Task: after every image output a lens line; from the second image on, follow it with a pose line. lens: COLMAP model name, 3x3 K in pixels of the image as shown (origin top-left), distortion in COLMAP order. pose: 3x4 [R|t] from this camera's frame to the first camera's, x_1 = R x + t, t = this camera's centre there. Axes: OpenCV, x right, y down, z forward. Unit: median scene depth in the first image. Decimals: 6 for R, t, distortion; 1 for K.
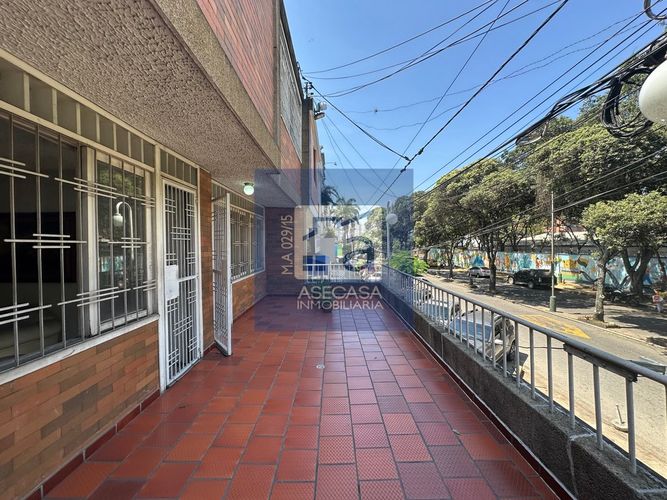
lens RADIAL K [[266.0, 0, 333.6], [0, 266.0, 248.4], [0, 0, 1]] dist [-0.001801, 0.001161]
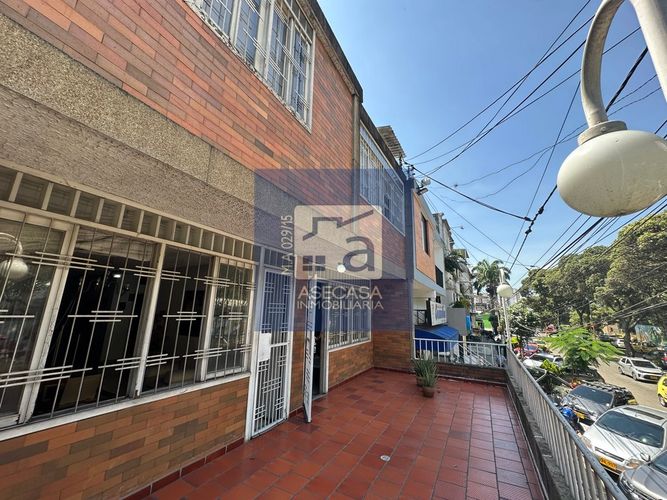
lens RADIAL K [[266.0, 0, 334.0], [0, 266.0, 248.3], [0, 0, 1]] dist [-0.001801, 0.001161]
pose [[0.877668, -0.078555, -0.472787, 0.373346], [-0.038922, 0.971535, -0.233678, -0.054945], [0.477686, 0.223494, 0.849628, -0.048890]]
